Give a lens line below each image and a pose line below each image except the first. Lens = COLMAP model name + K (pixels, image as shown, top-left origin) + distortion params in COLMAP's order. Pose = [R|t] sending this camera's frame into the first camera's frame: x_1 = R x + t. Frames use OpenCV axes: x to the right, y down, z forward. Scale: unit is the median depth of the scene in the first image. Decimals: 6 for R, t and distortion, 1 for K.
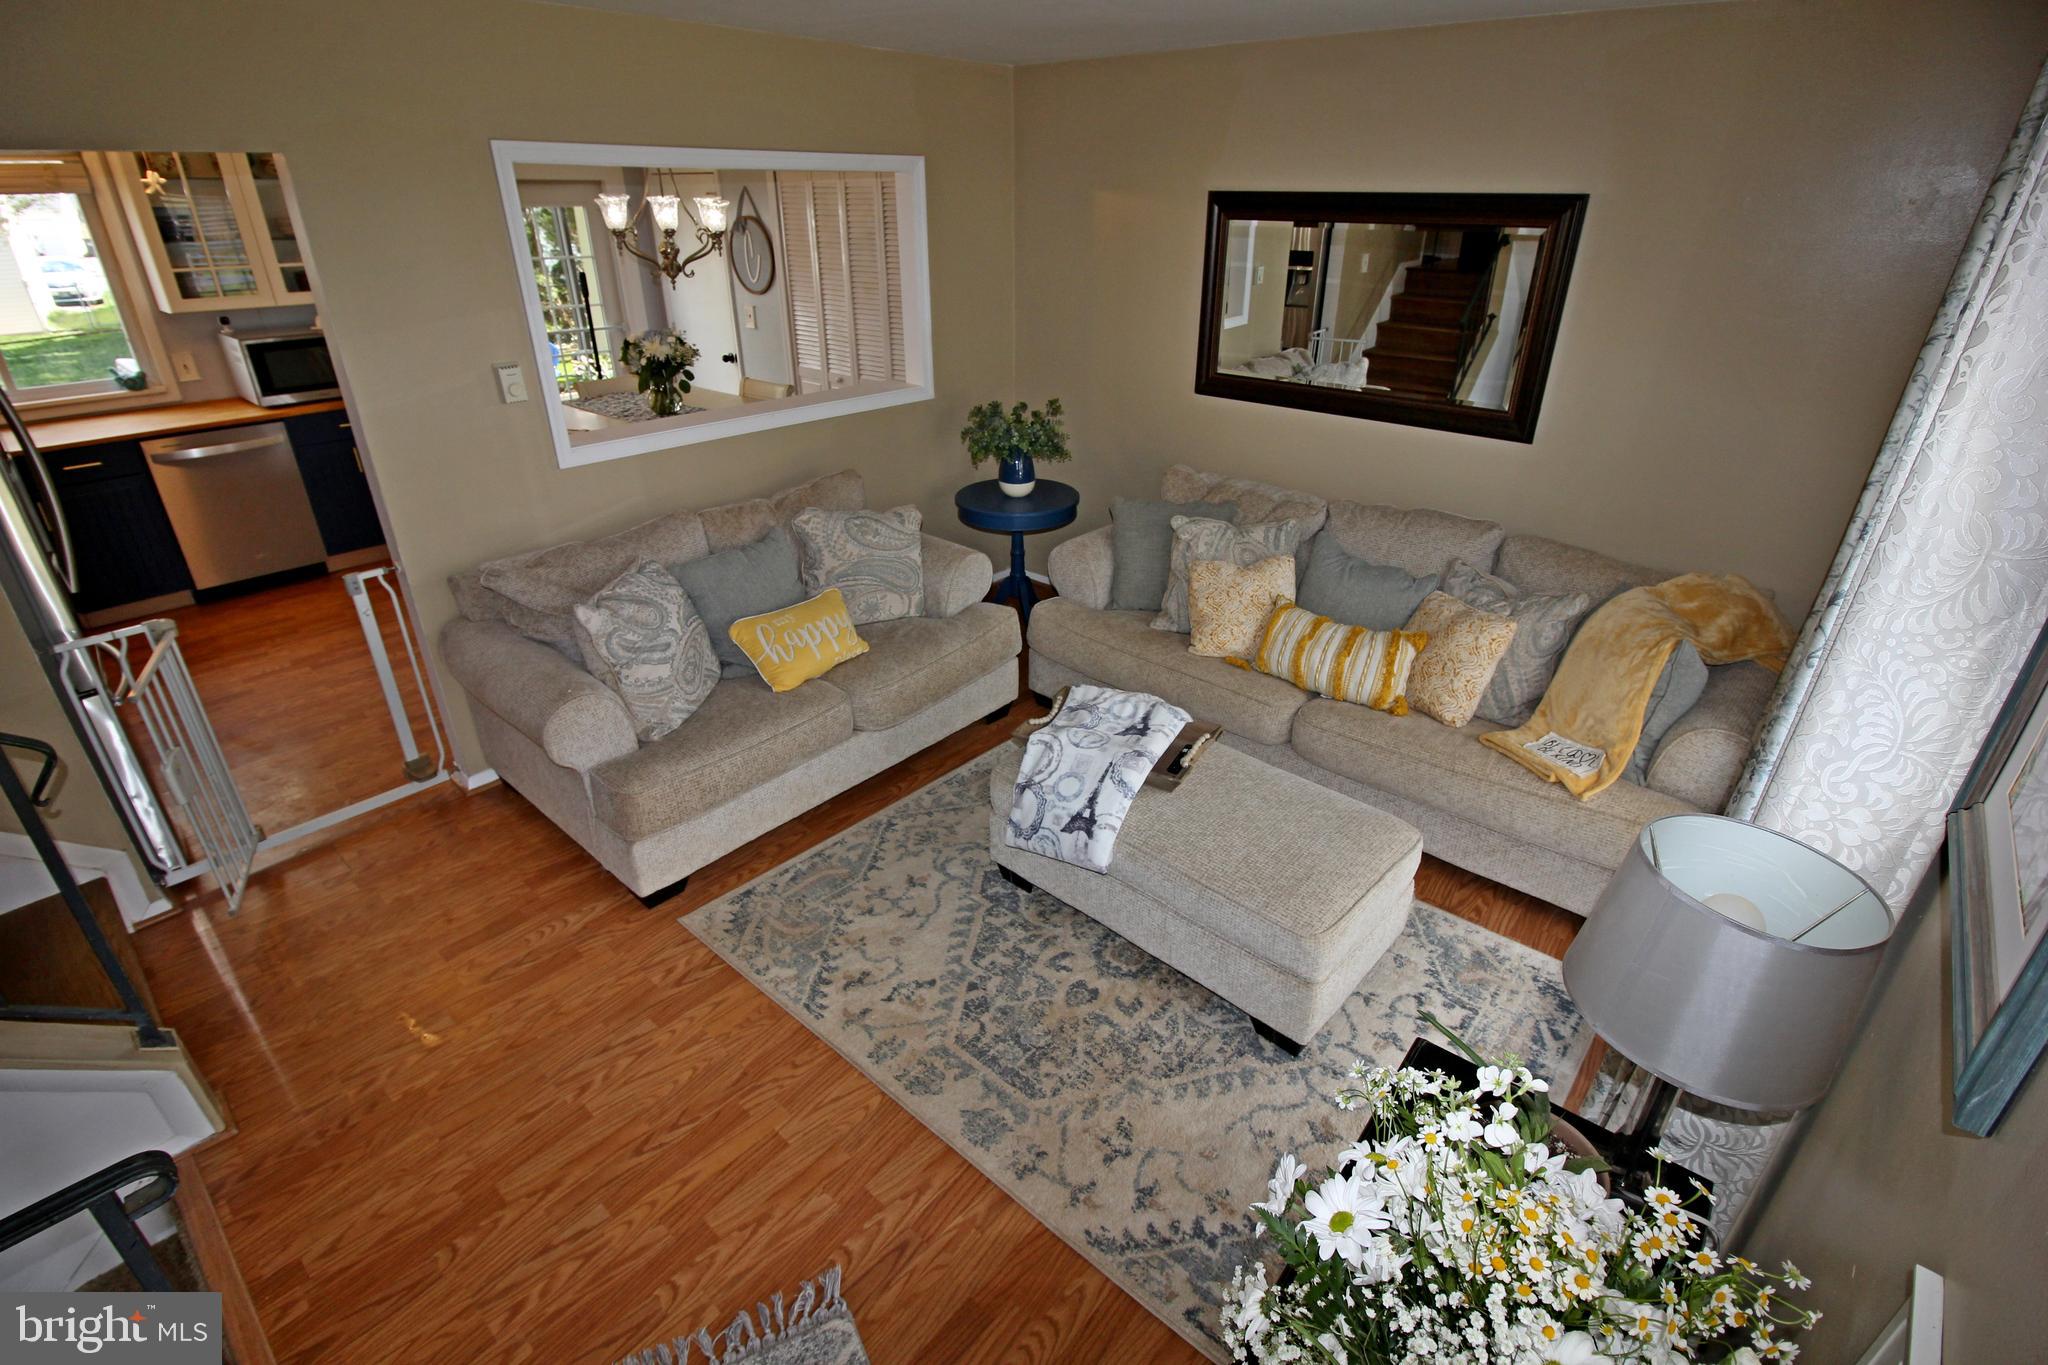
lens RADIAL K [[951.2, 0, 1034.6], [0, 951.2, 671.8], [0, 0, 1]] dist [0.002379, -0.013547]
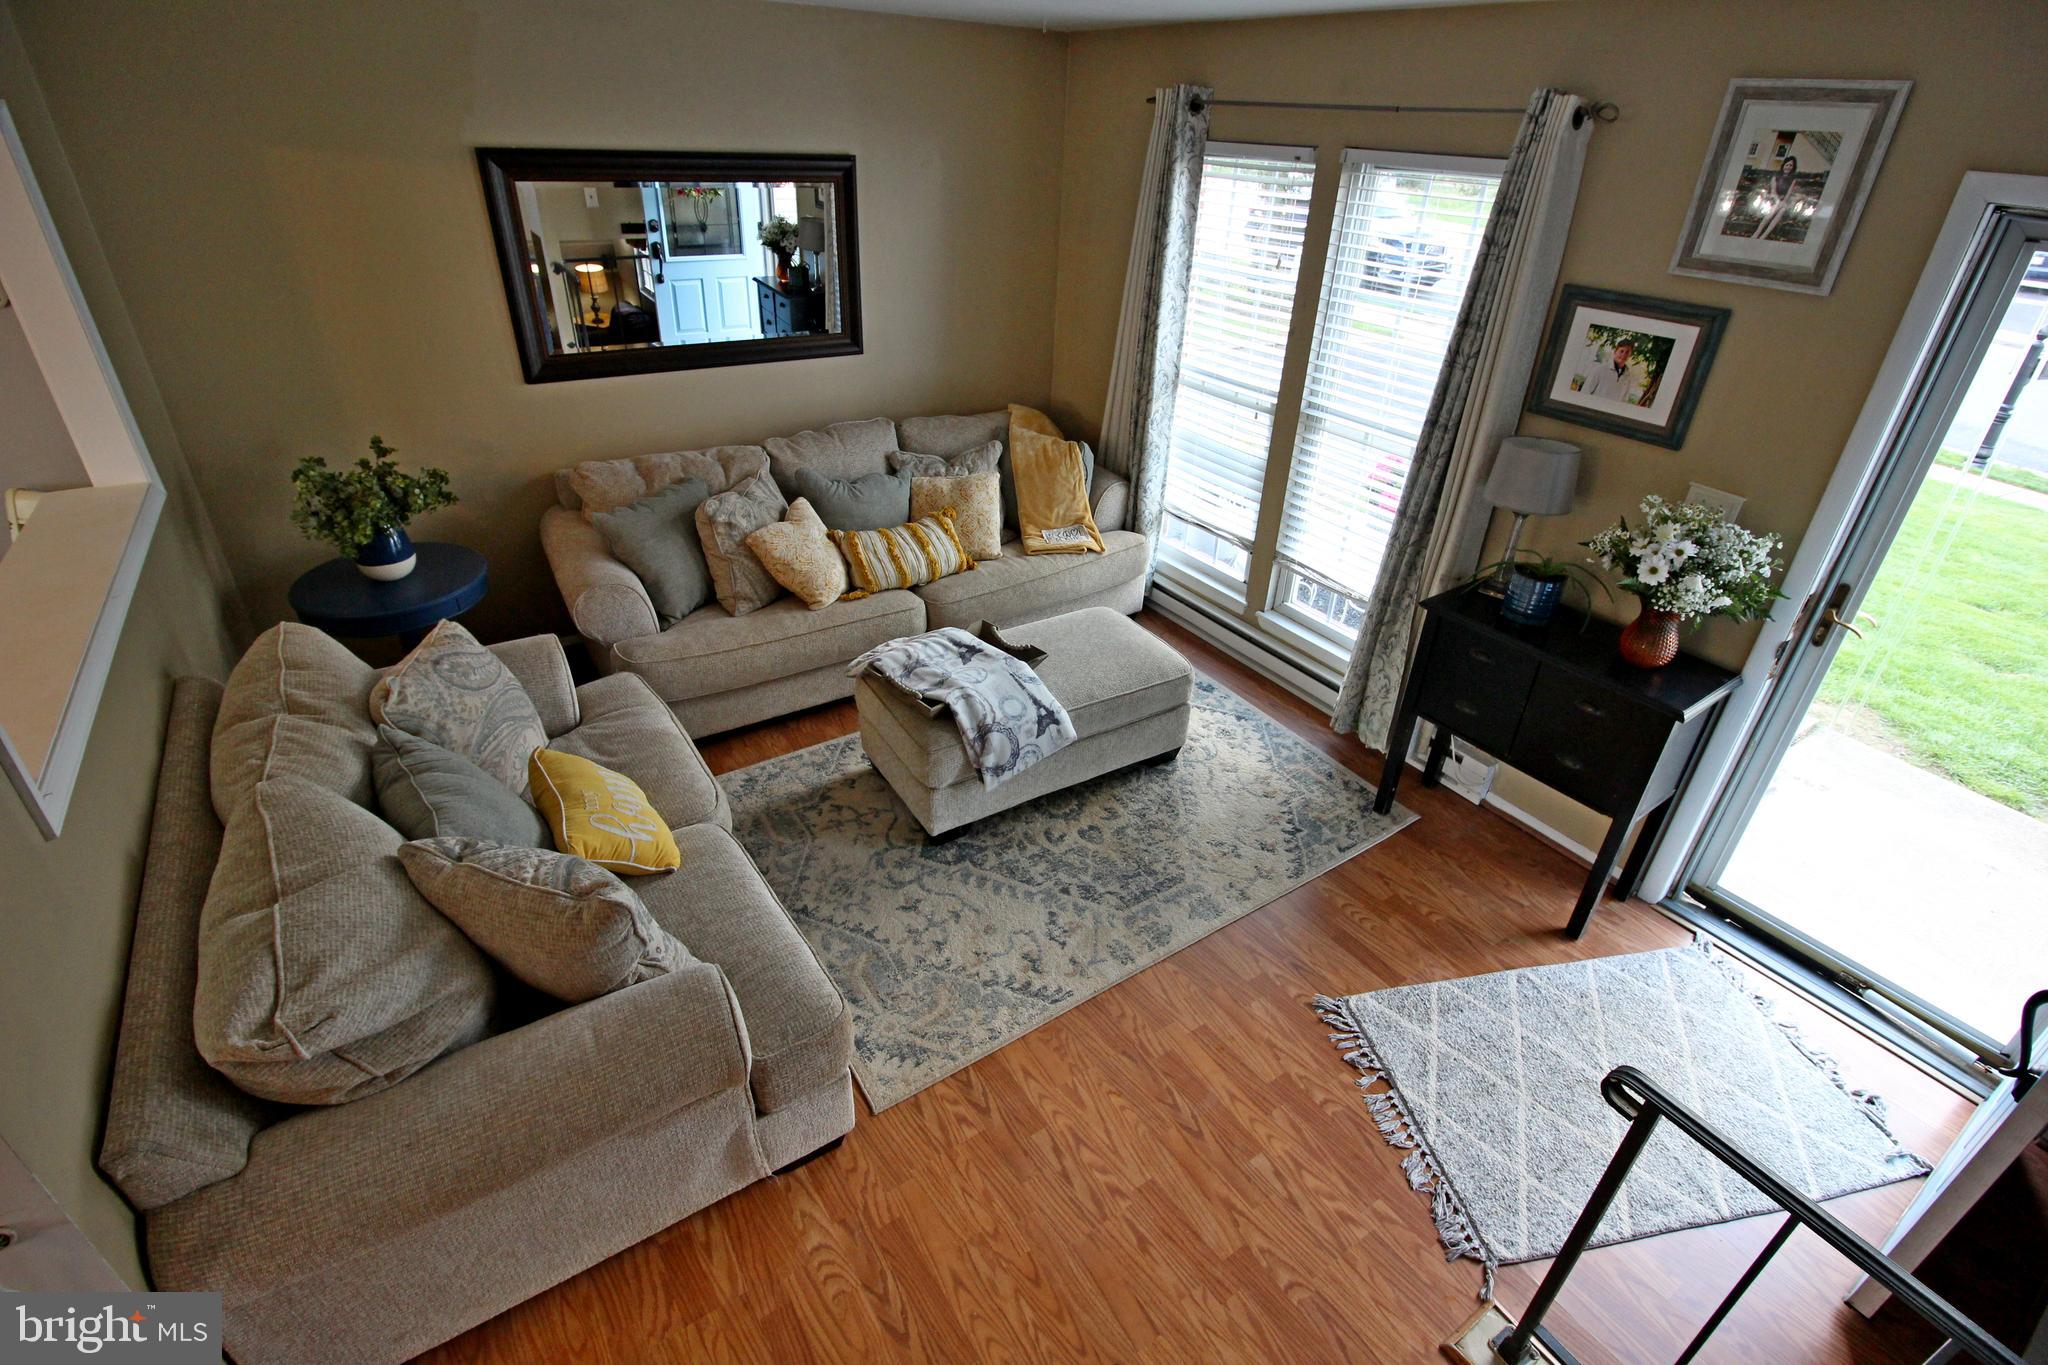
lens RADIAL K [[951.2, 0, 1034.6], [0, 951.2, 671.8], [0, 0, 1]] dist [0.002379, -0.013547]
pose [[0.258068, -0.481127, 0.837806, -0.925285], [0.395956, 0.843676, 0.362532, -0.332958], [-0.881260, 0.238176, 0.408231, 0.497115]]
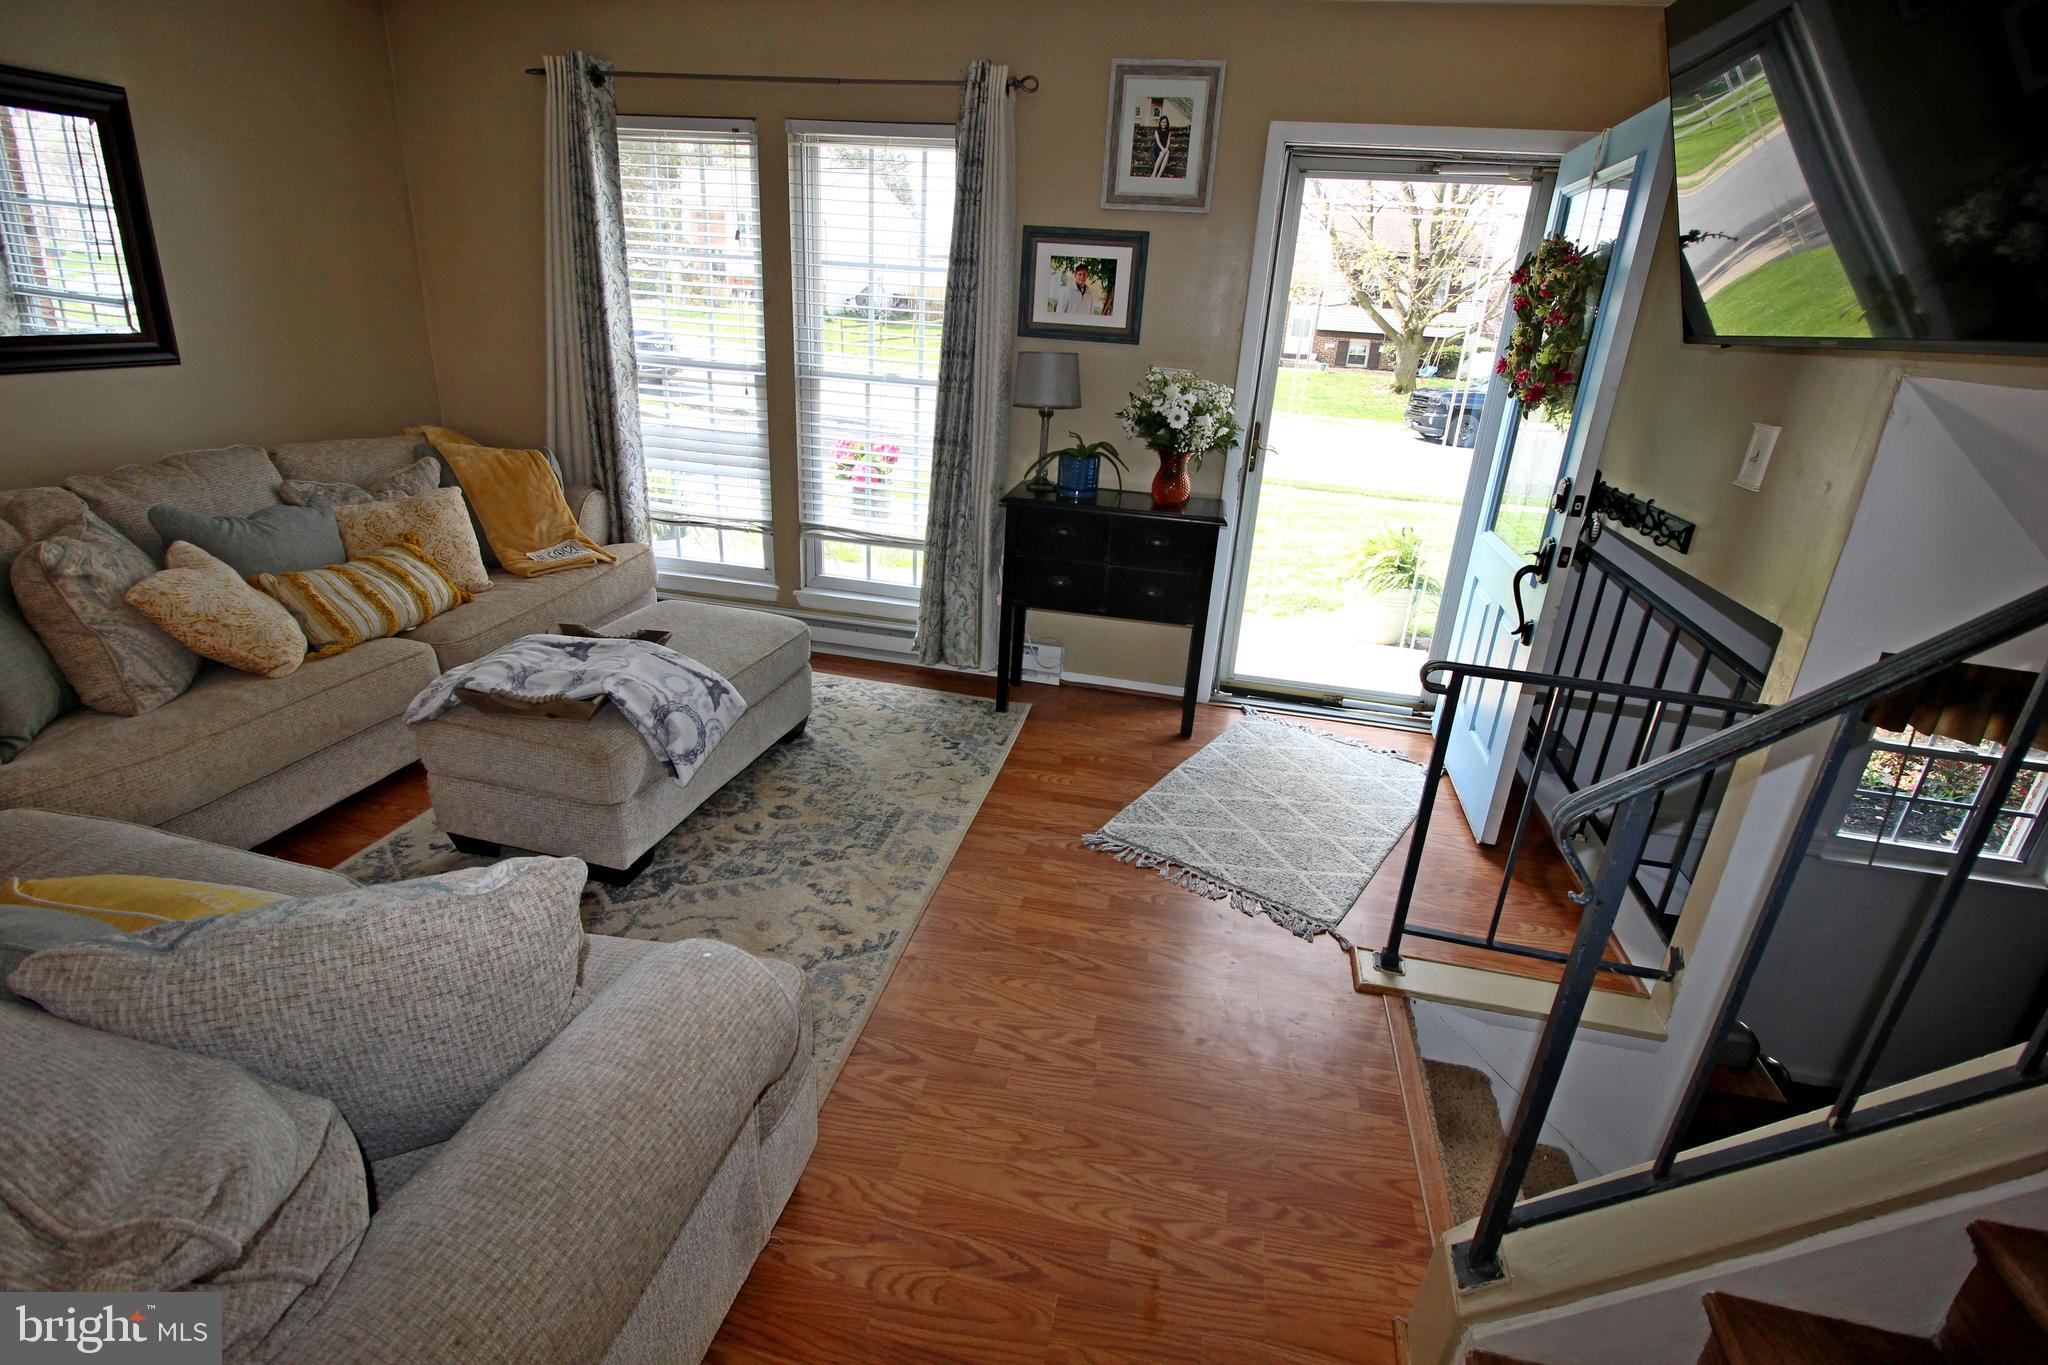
lens RADIAL K [[951.2, 0, 1034.6], [0, 951.2, 671.8], [0, 0, 1]] dist [0.002379, -0.013547]
pose [[-0.486935, -0.348803, 0.800769, -0.938435], [0.329565, 0.775662, 0.538271, -0.300510], [-0.808876, 0.526008, -0.262744, 0.966533]]
